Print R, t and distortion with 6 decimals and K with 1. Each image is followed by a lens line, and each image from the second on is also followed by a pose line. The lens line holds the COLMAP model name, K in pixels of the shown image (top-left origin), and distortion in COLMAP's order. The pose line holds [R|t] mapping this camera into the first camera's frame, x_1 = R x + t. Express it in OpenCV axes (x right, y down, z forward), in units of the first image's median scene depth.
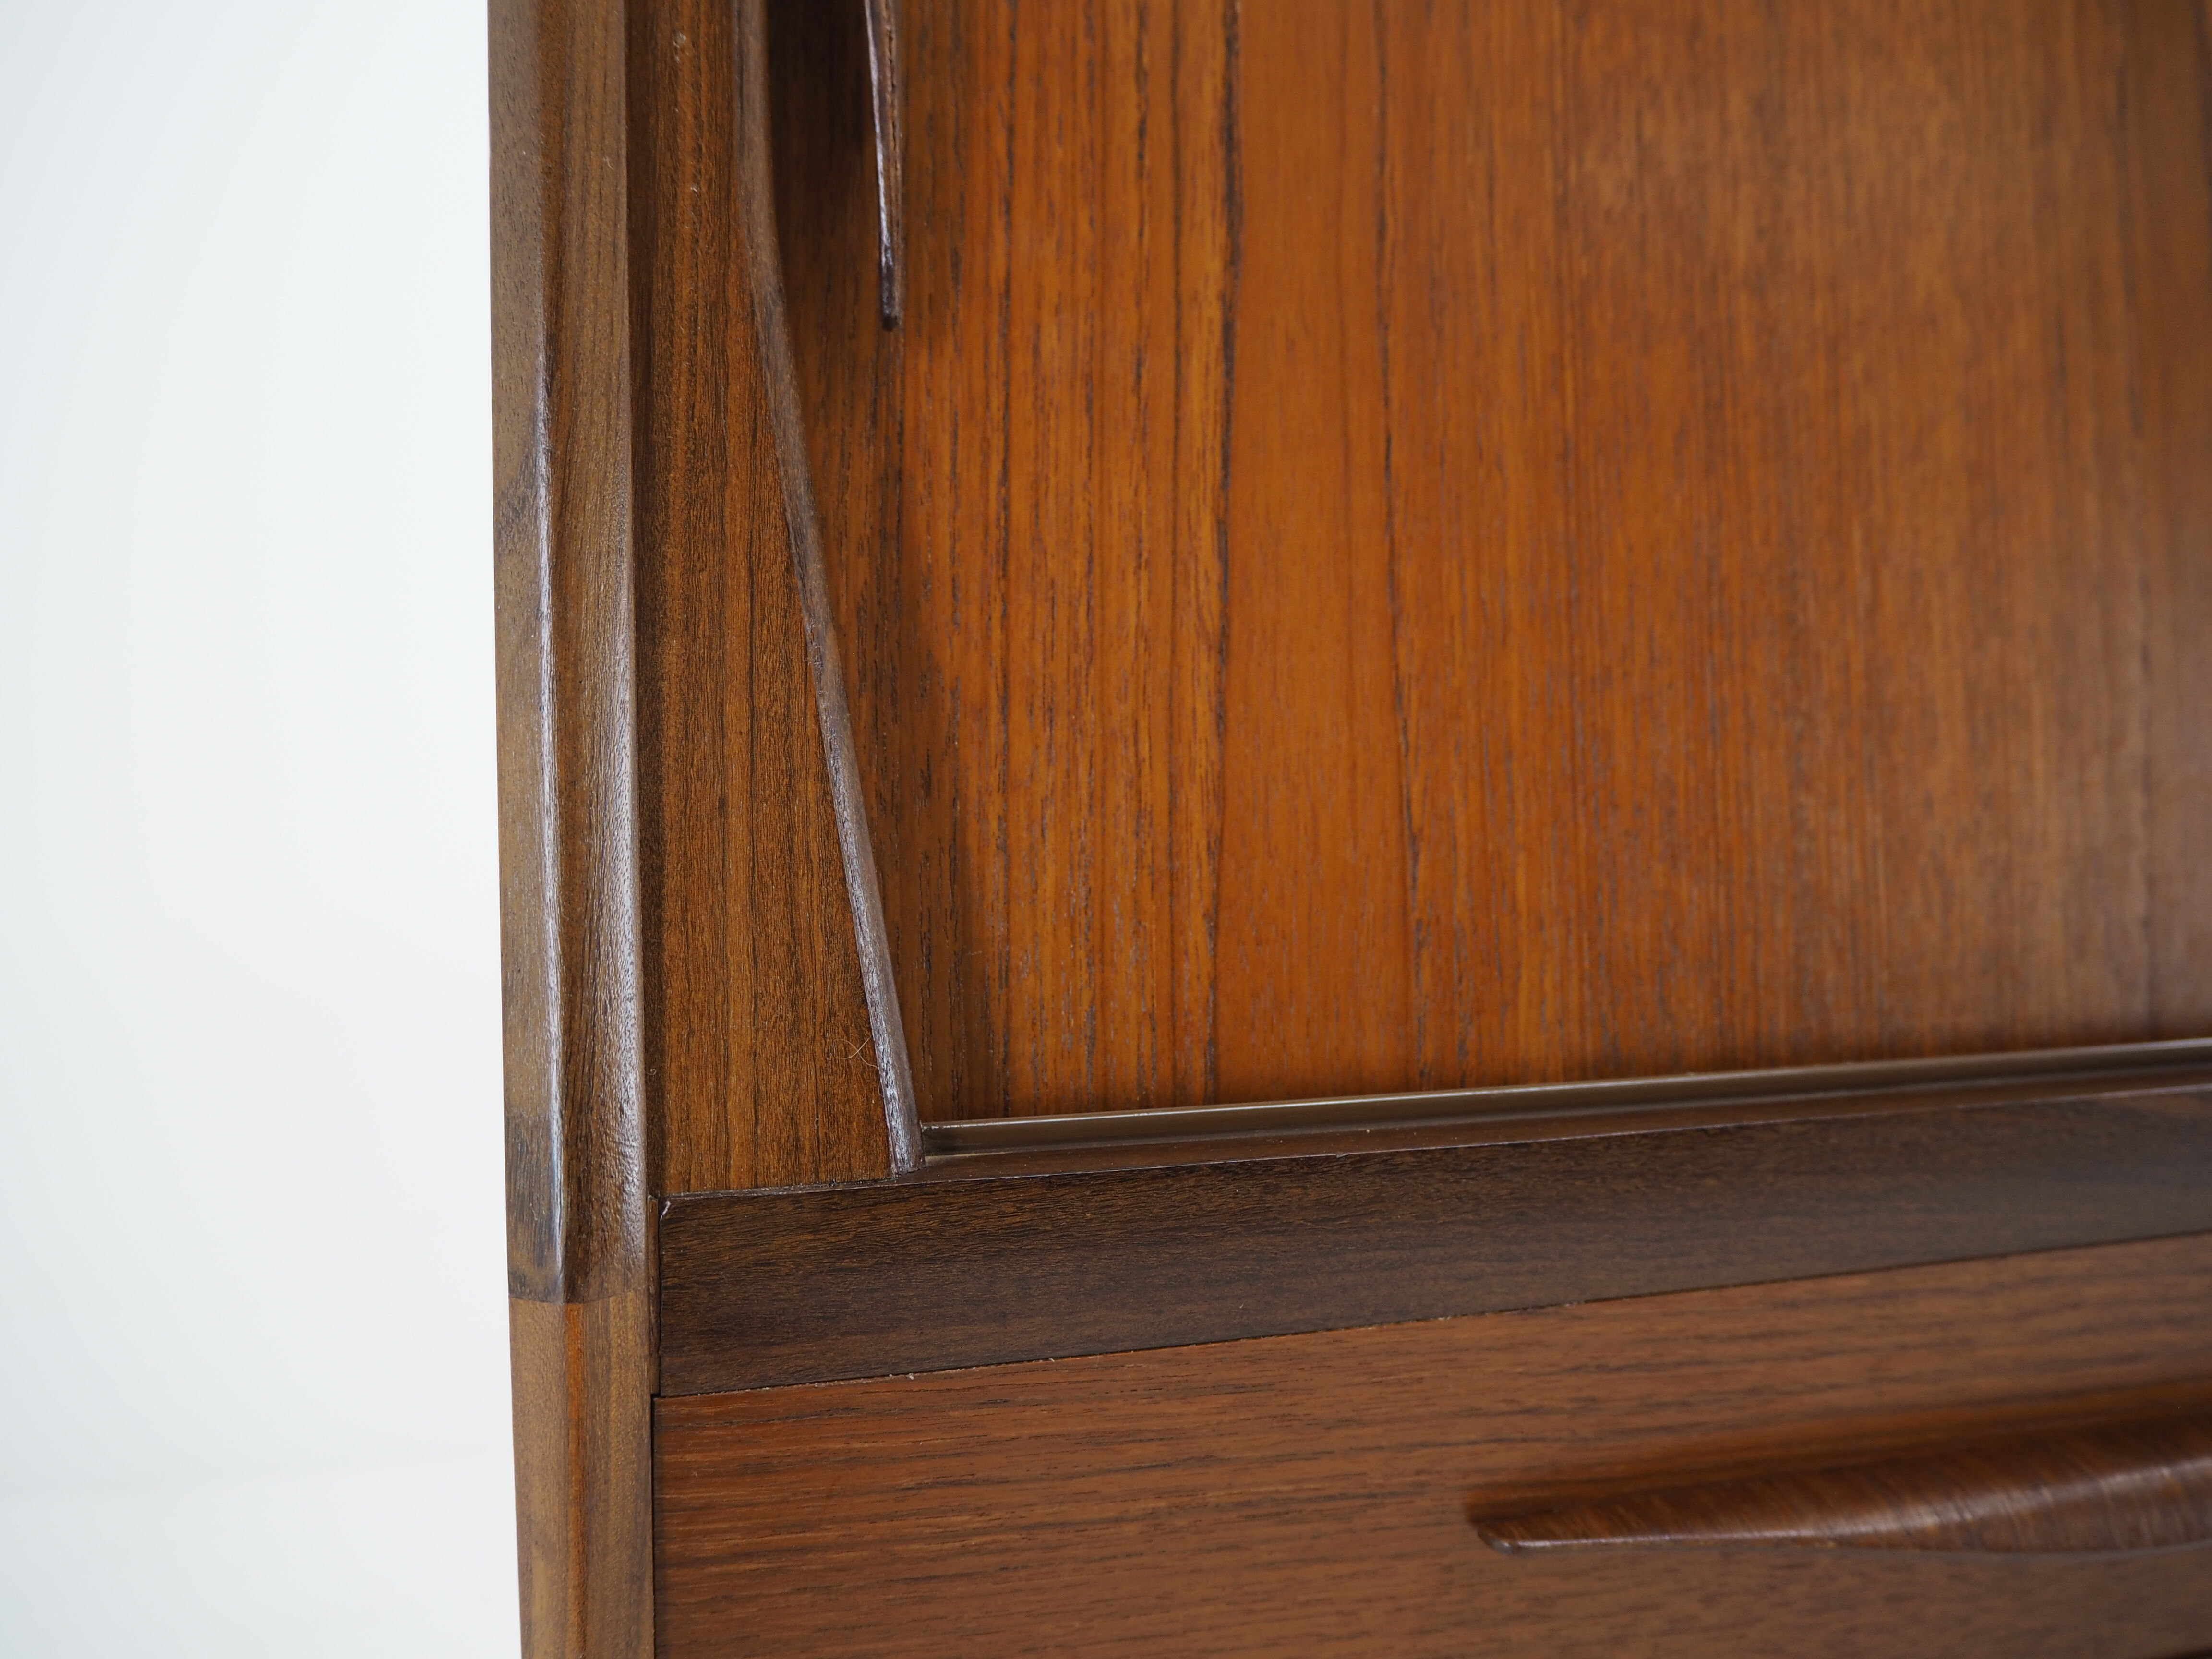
lens RADIAL K [[1865.3, 0, 1099.5], [0, 1865.3, 833.2], [0, 0, 1]] dist [-0.049316, 0.021403]
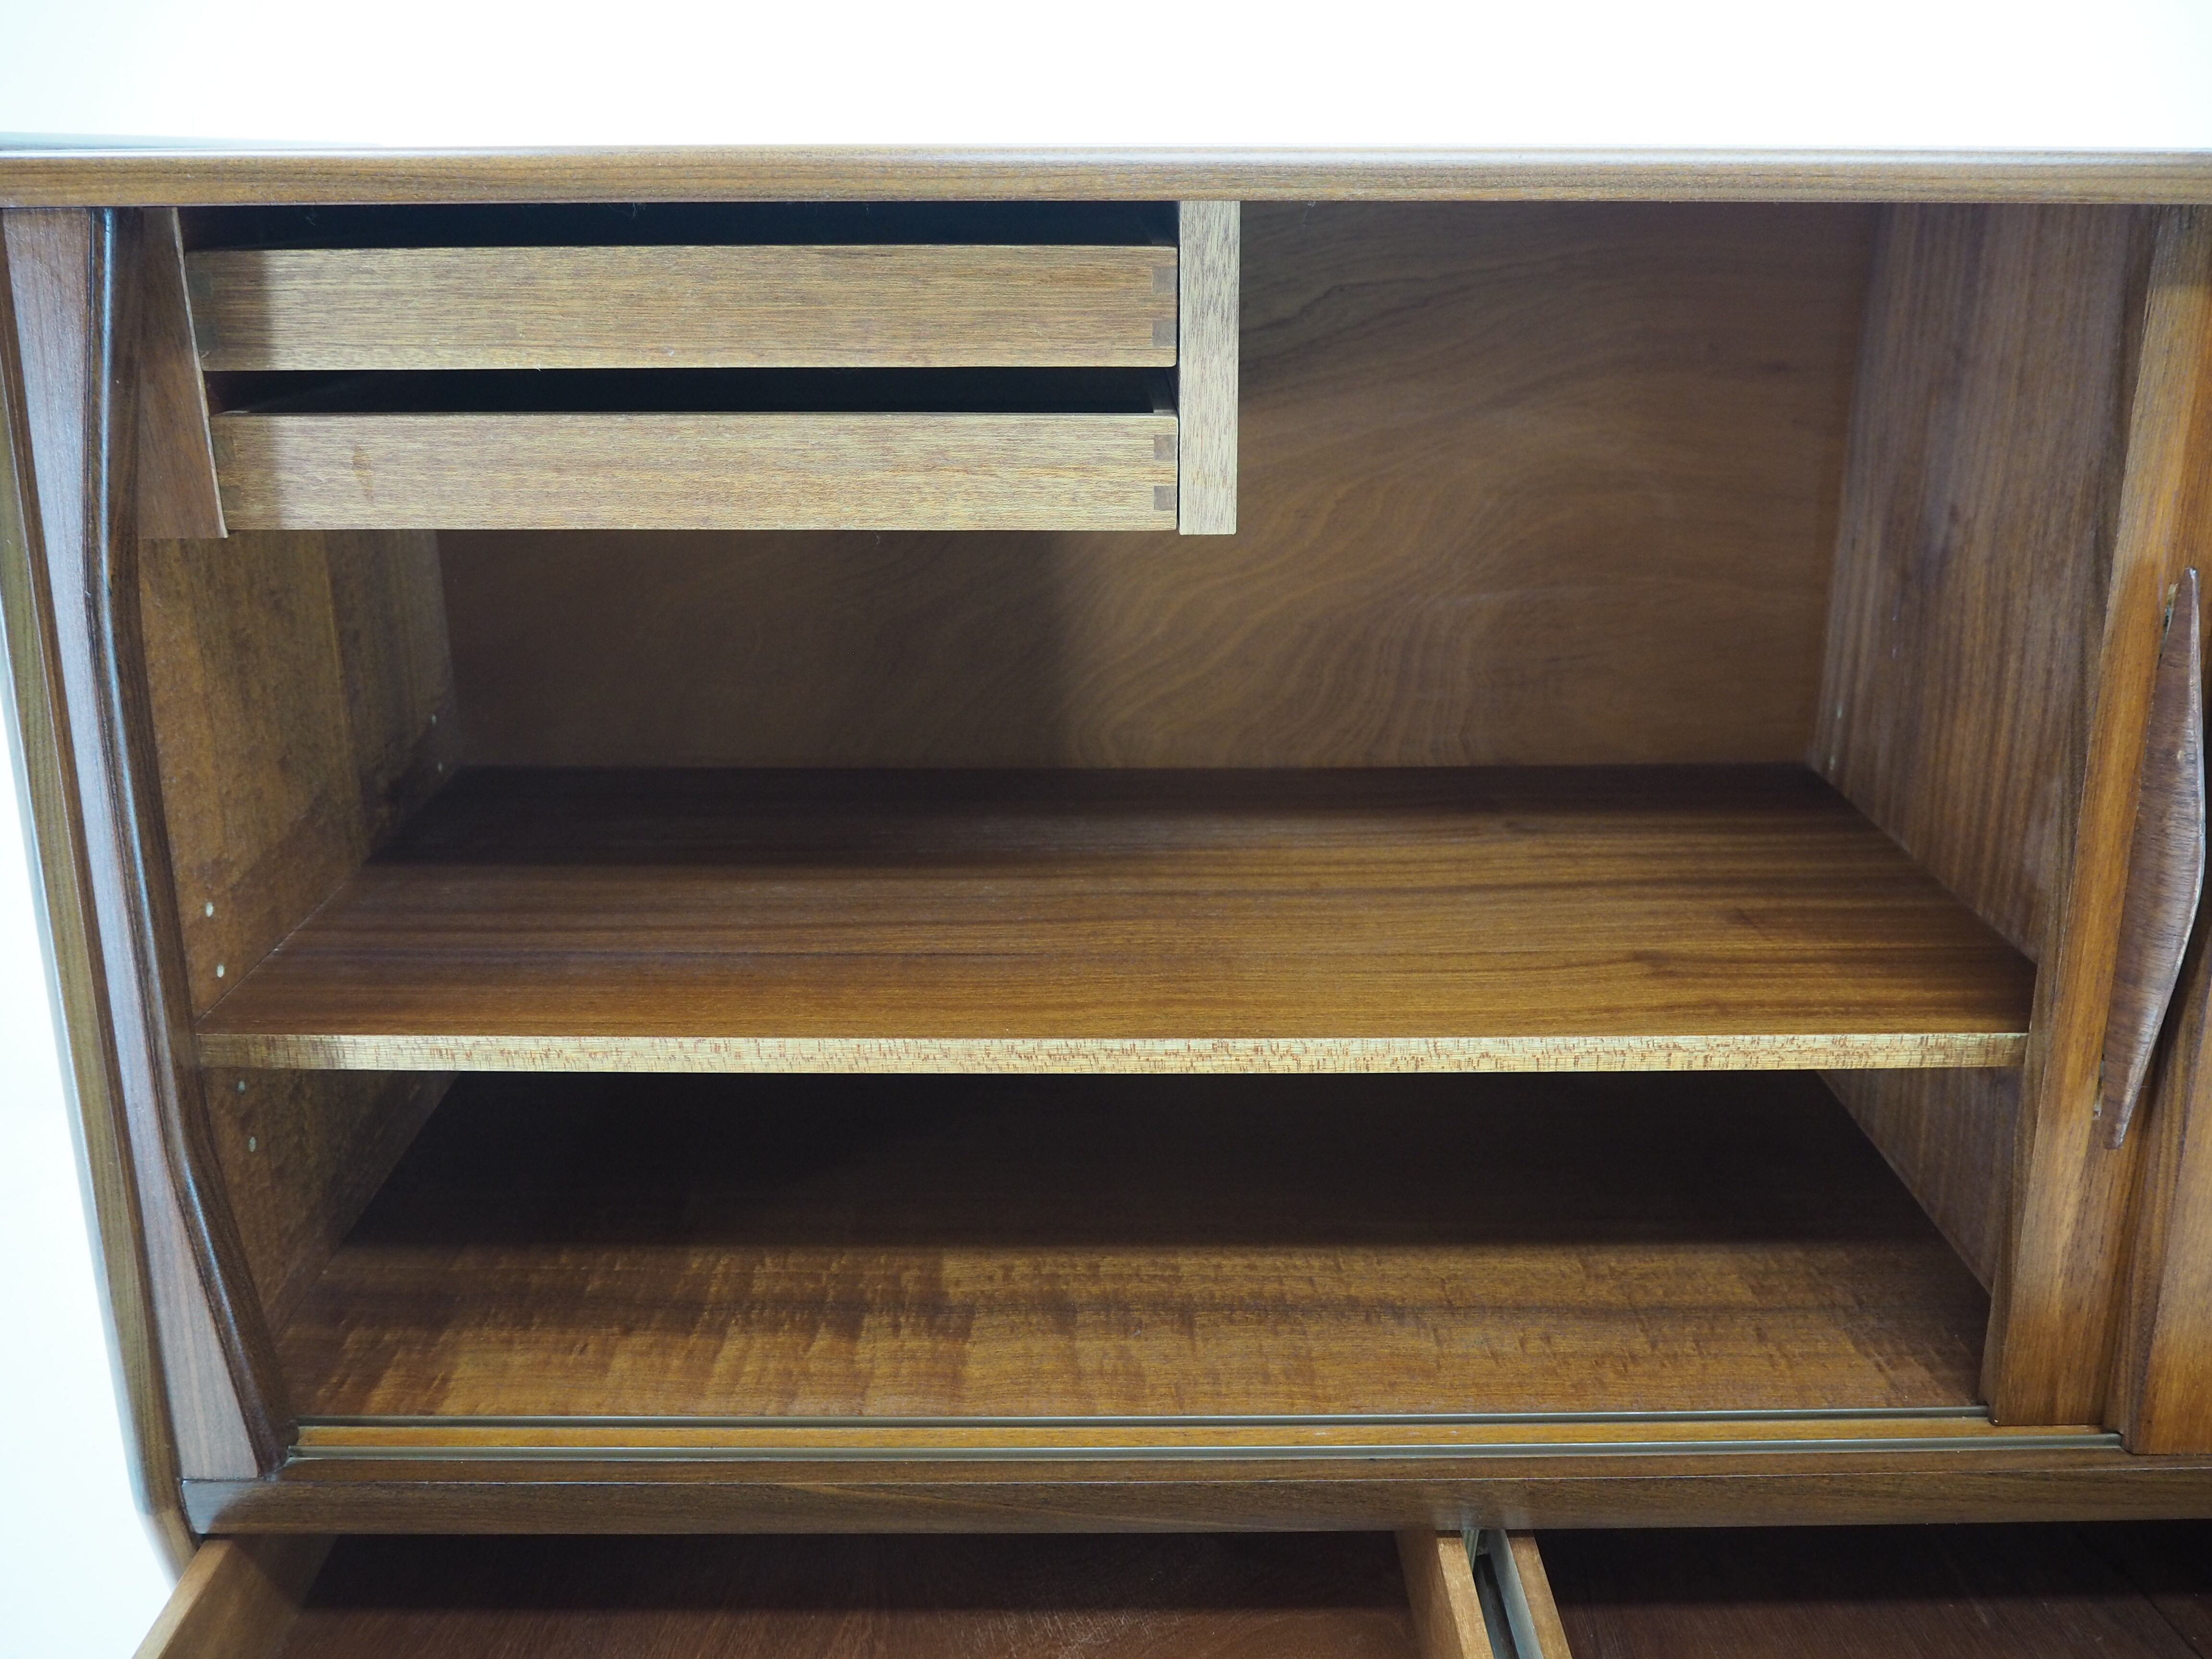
lens RADIAL K [[1865.3, 0, 1104.6], [0, 1865.3, 809.7], [0, 0, 1]] dist [-0.049316, 0.021403]
pose [[0.960636, 0.091097, -0.262451, 1.401446], [-0.013074, 0.958487, 0.284838, -1.273418], [0.277504, -0.270194, 0.921947, -0.754124]]
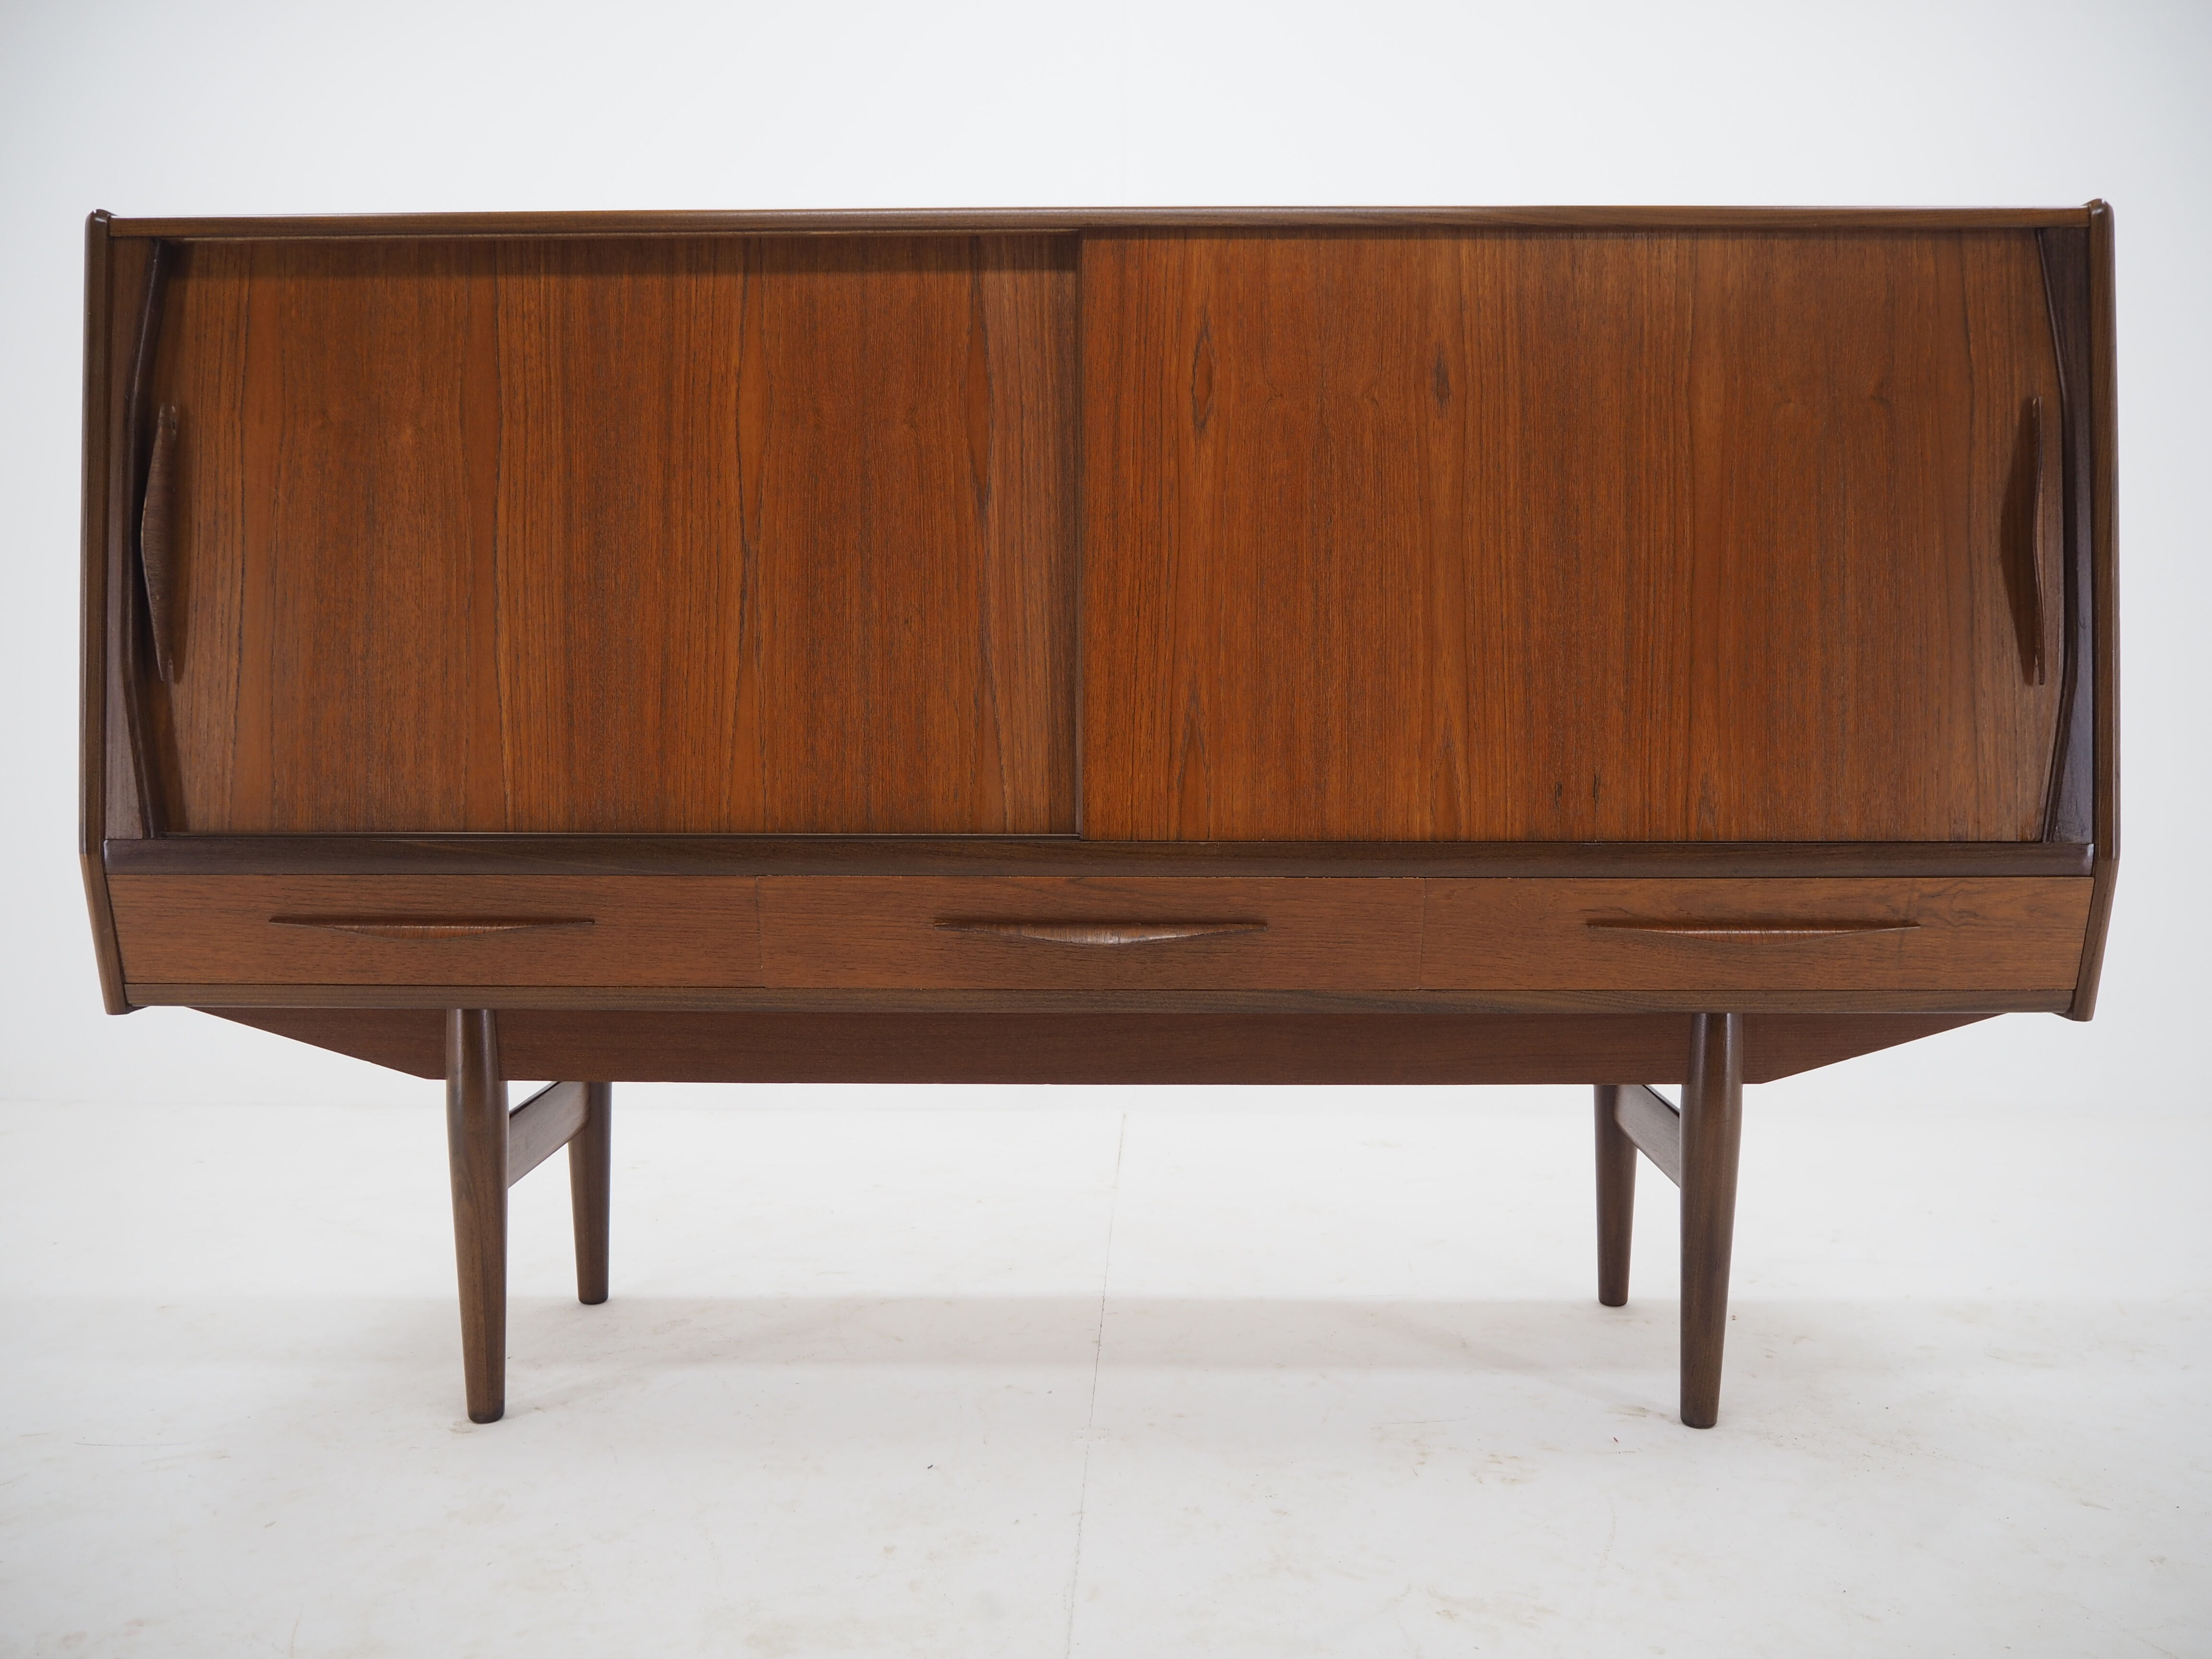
lens RADIAL K [[1865.3, 0, 1108.6], [0, 1865.3, 832.7], [0, 0, 1]] dist [-0.049316, 0.021403]
pose [[0.956742, 0.029807, -0.289408, 3.438342], [-0.021673, 0.999276, 0.031272, -0.057337], [0.290131, -0.023647, 0.956695, -2.797225]]
